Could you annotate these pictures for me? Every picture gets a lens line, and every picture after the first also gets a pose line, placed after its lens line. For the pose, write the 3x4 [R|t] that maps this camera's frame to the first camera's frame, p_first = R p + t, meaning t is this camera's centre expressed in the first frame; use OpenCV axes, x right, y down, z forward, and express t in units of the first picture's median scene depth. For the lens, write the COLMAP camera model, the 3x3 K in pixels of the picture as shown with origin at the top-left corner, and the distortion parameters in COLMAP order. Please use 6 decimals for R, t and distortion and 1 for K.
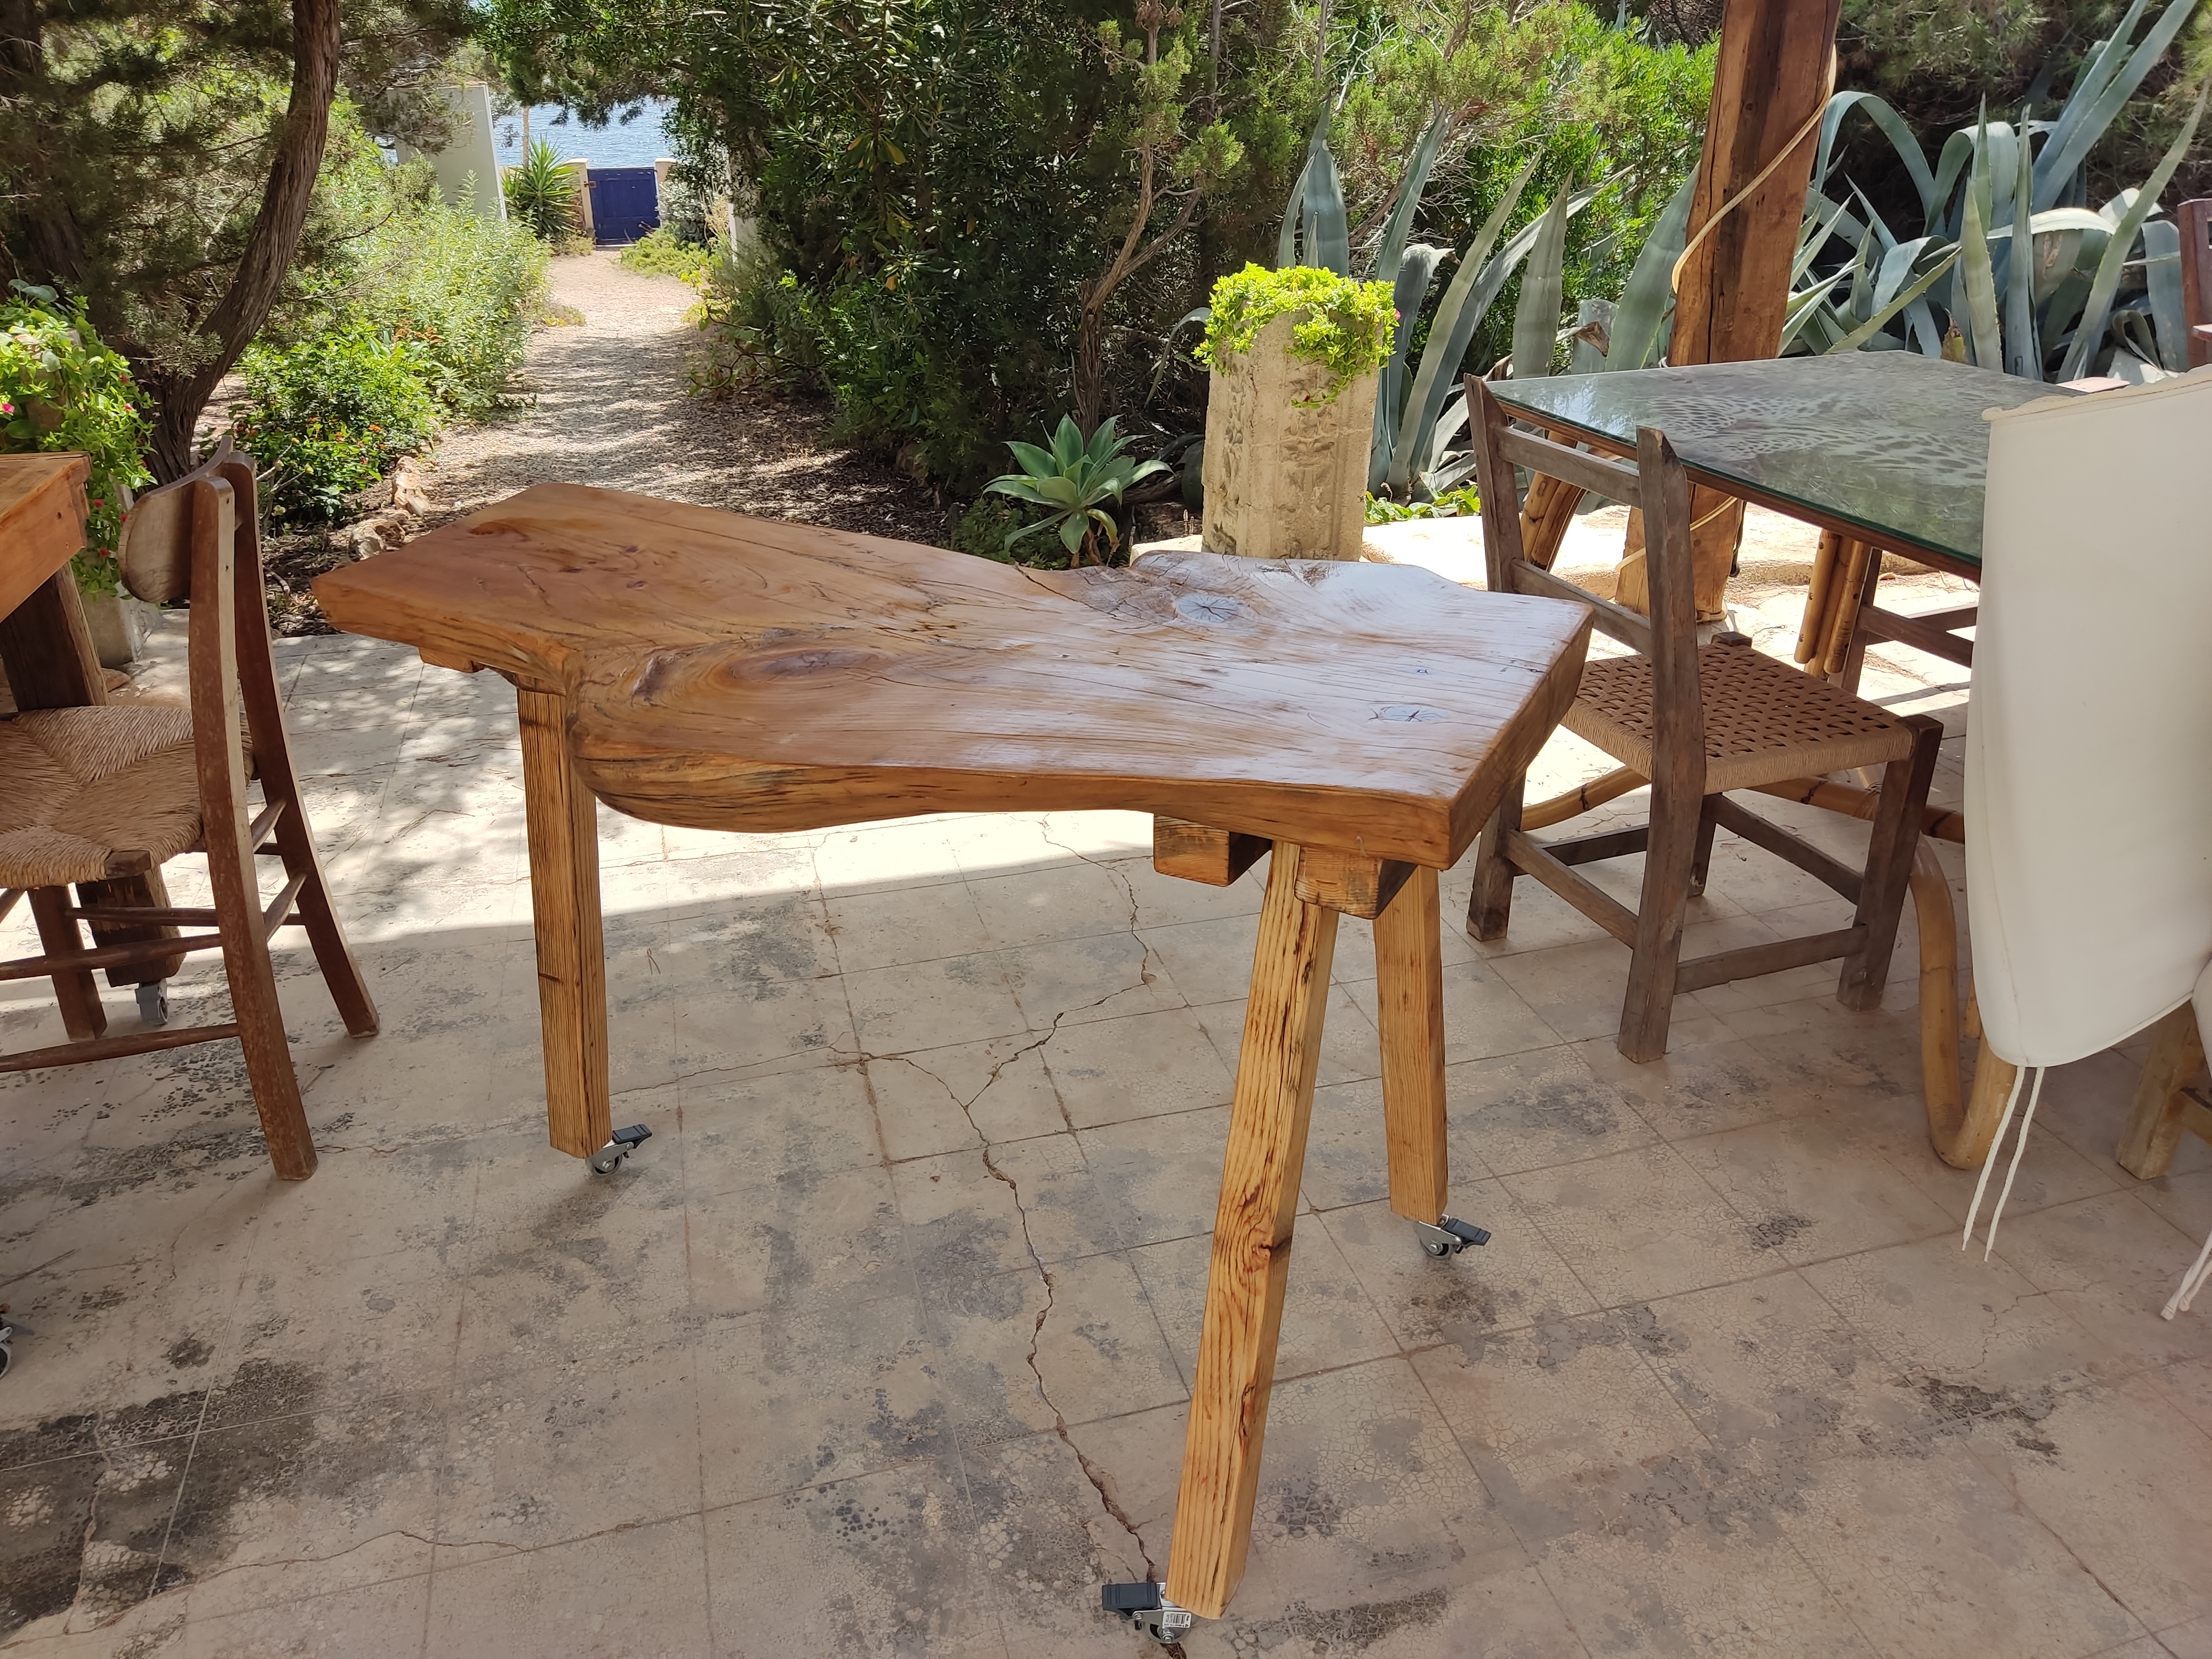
lens RADIAL K [[1622.7, 0, 1082.7], [0, 1622.7, 827.7], [0, 0, 1]] dist [0.089179, -0.134629]
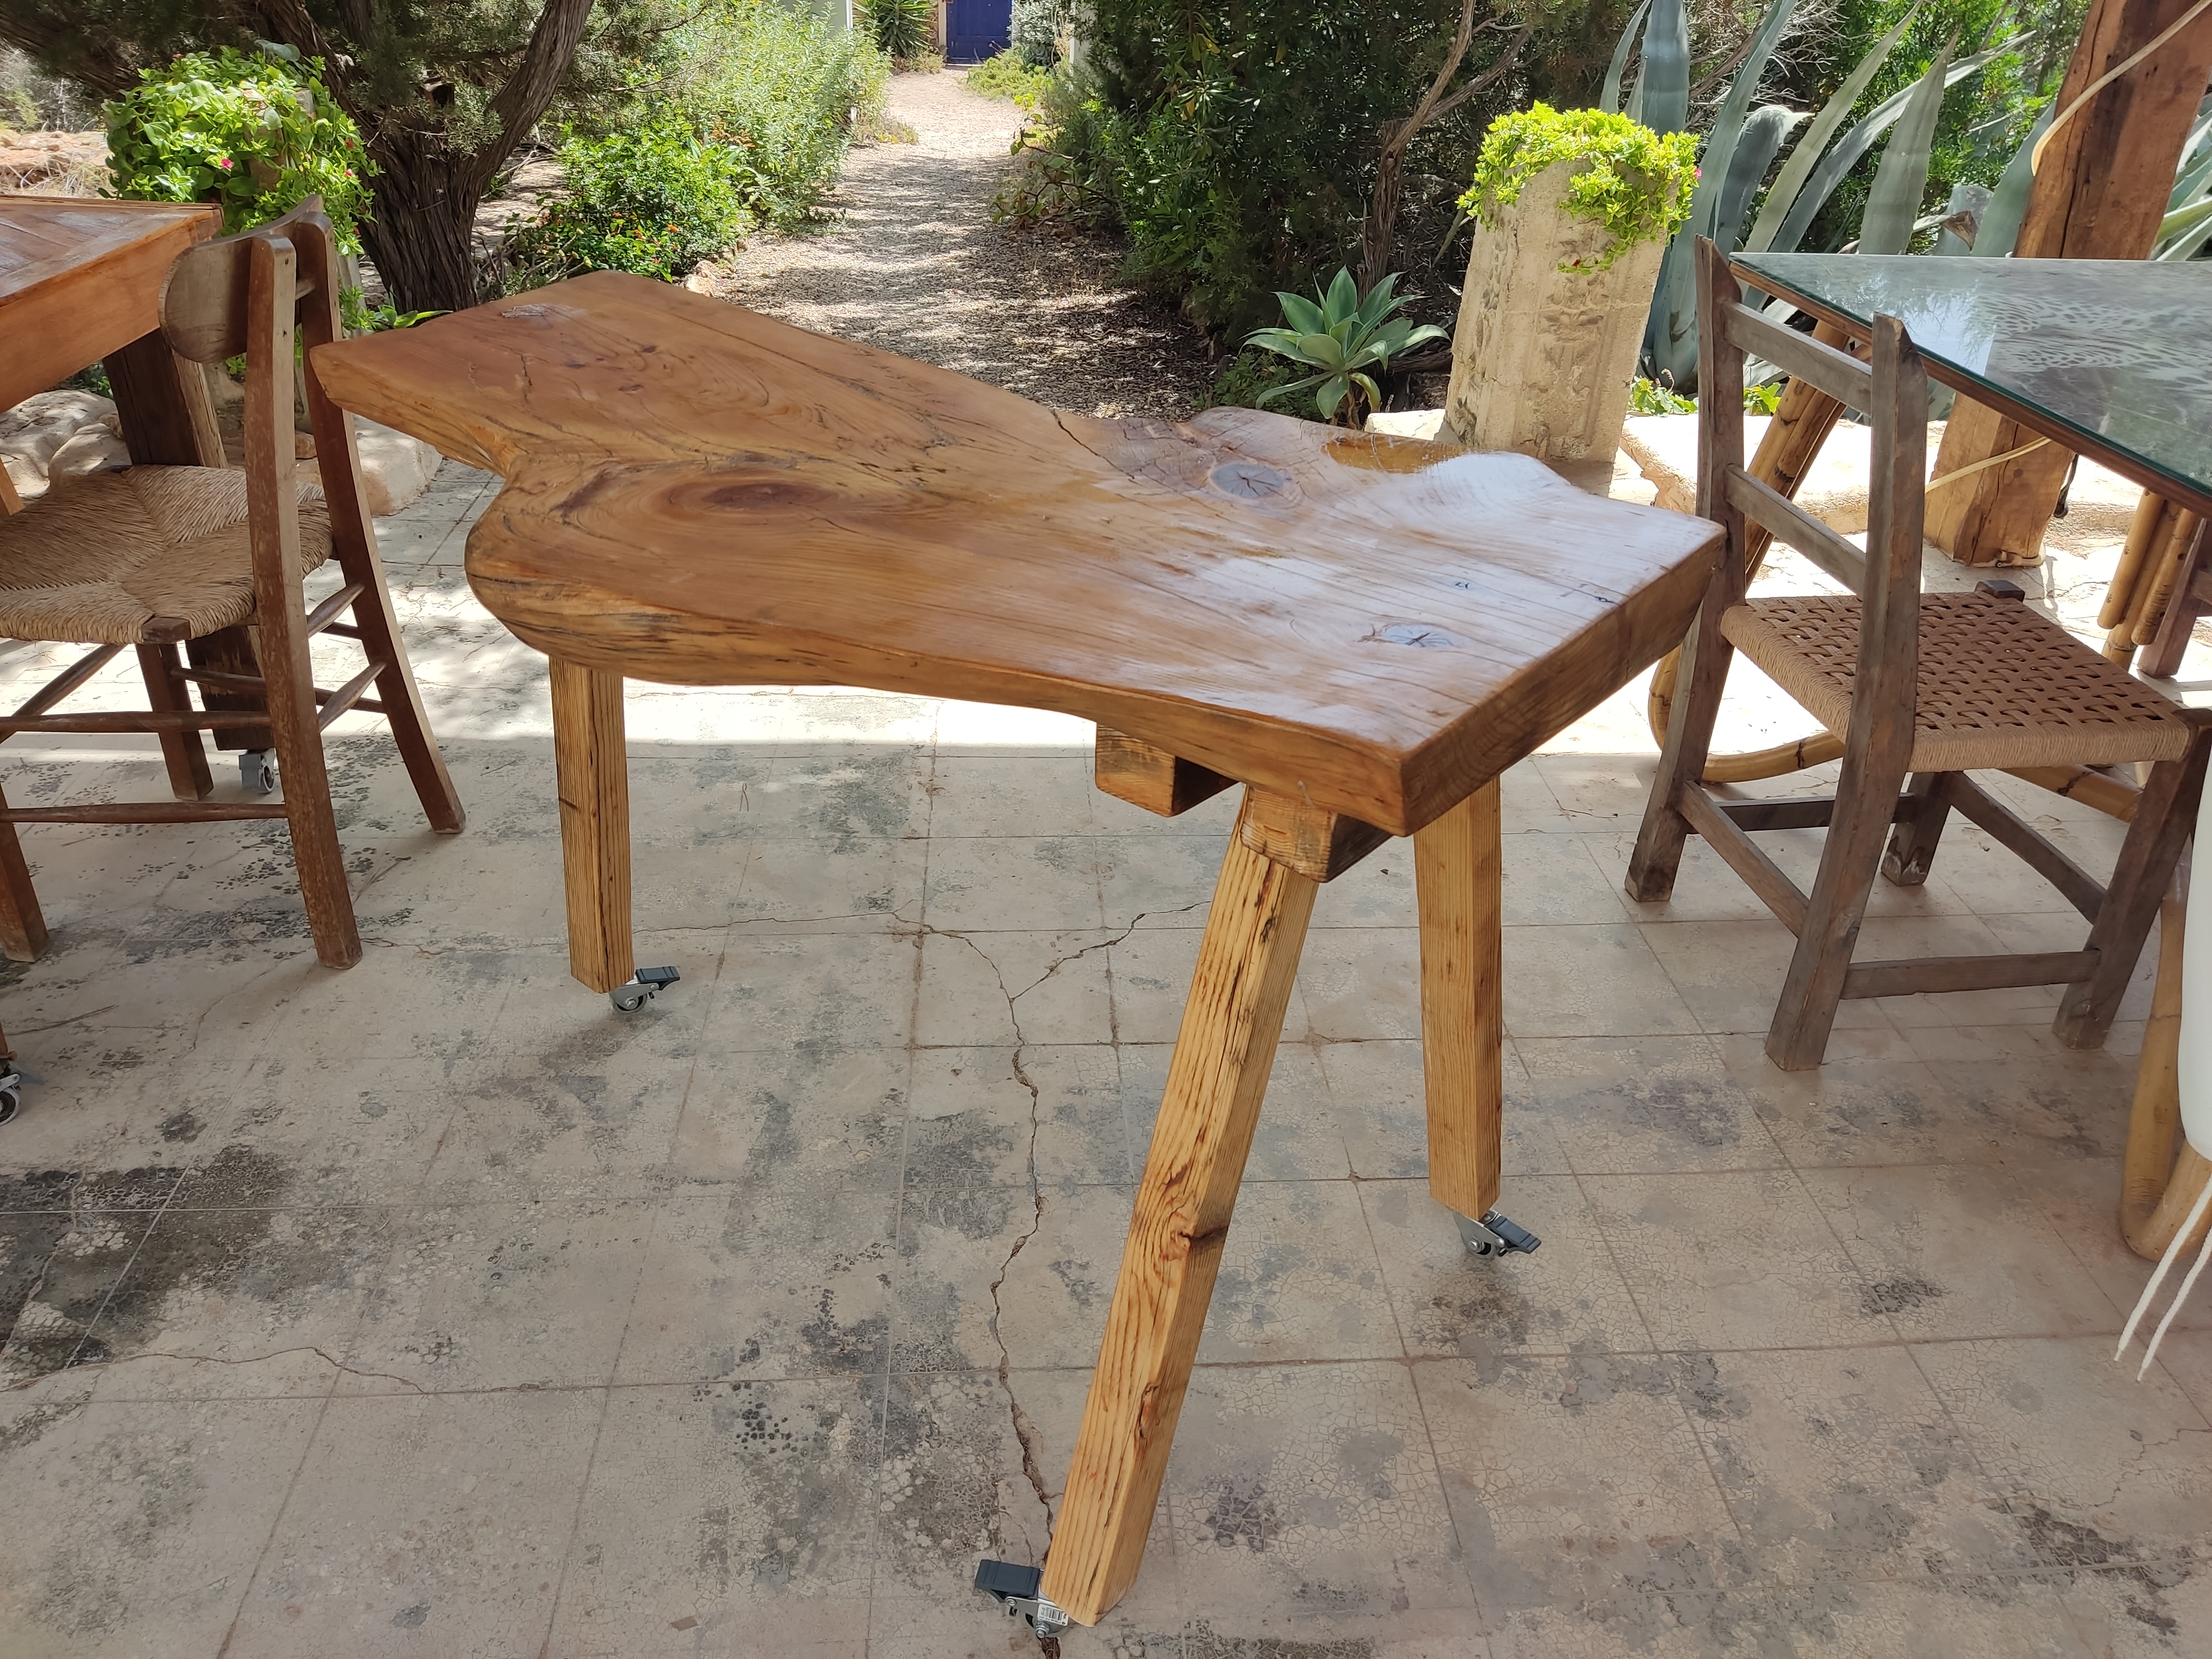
lens RADIAL K [[1618.8, 0, 1082.7], [0, 1618.8, 824.9], [0, 0, 1]] dist [0.104466, -0.163197]
pose [[0.977396, 0.137748, -0.160384, 0.117535], [-0.124213, 0.988018, 0.091605, -0.020027], [0.171080, -0.069613, 0.982795, 0.115386]]
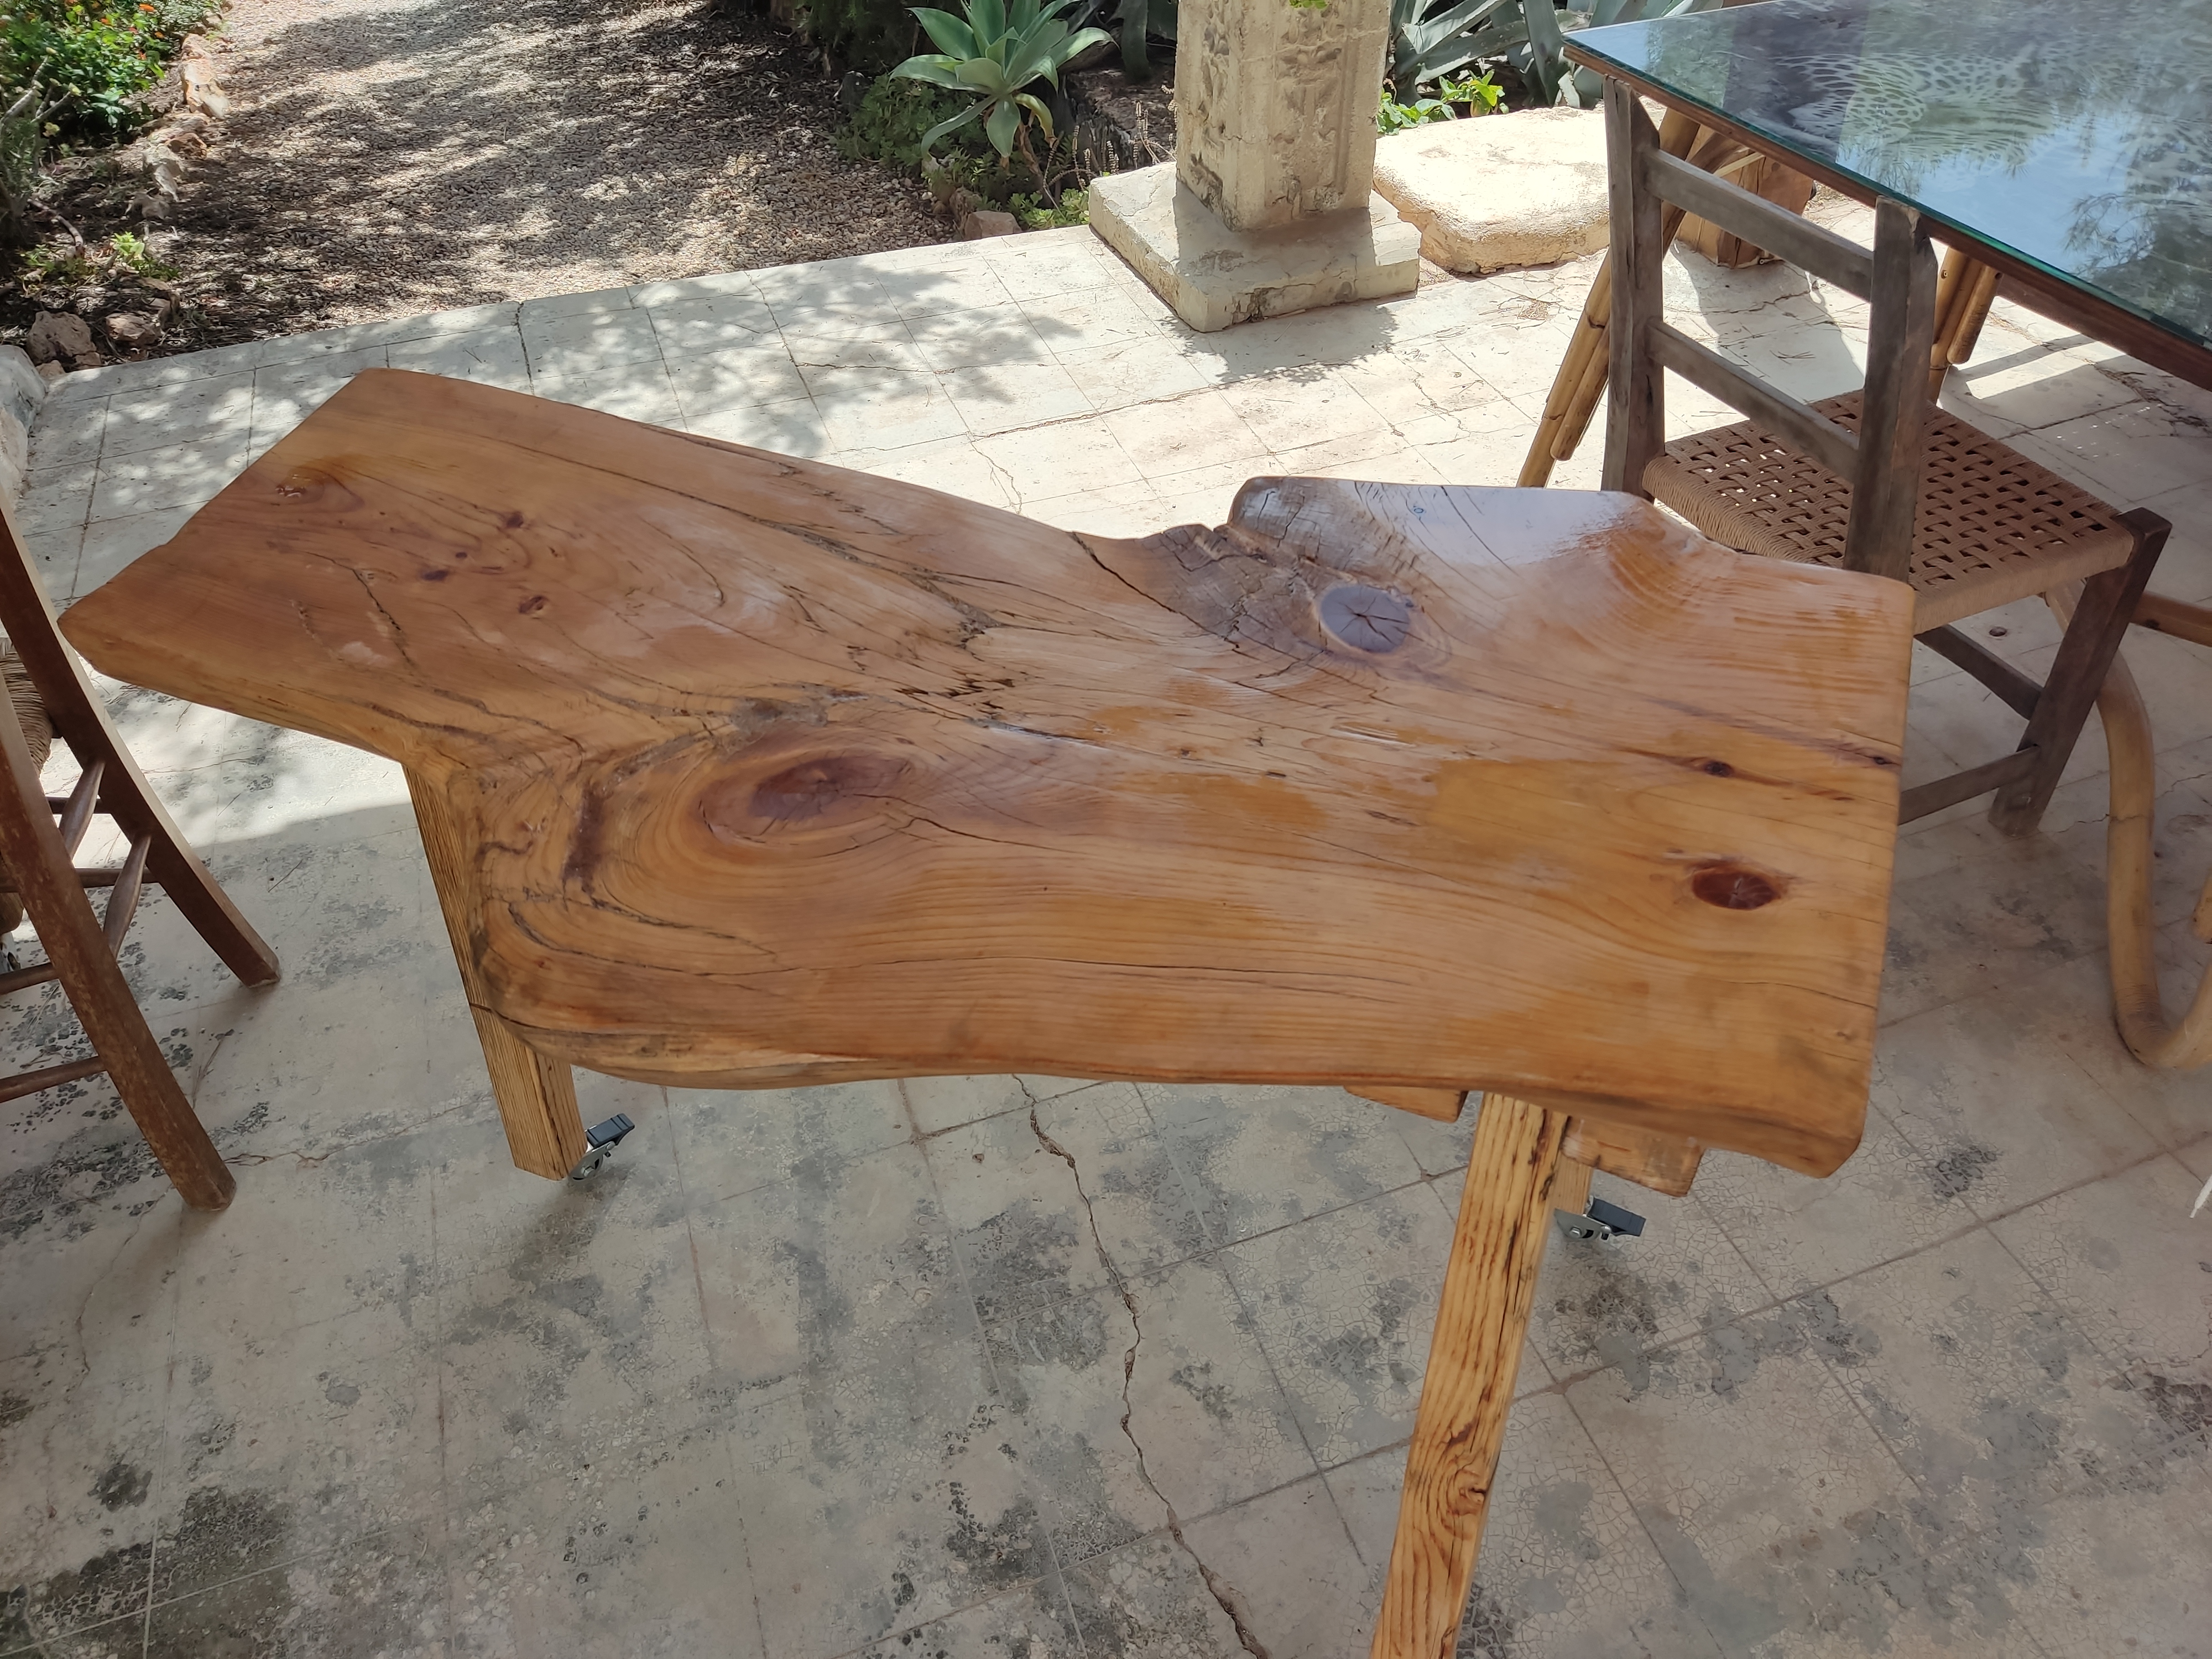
lens RADIAL K [[1626.0, 0, 1075.6], [0, 1626.0, 827.5], [0, 0, 1]] dist [0.107652, -0.167645]
pose [[0.997432, -0.061924, 0.035987, -0.063721], [0.049865, 0.961091, 0.271692, -0.192236], [-0.051411, -0.269200, 0.961711, 0.239310]]
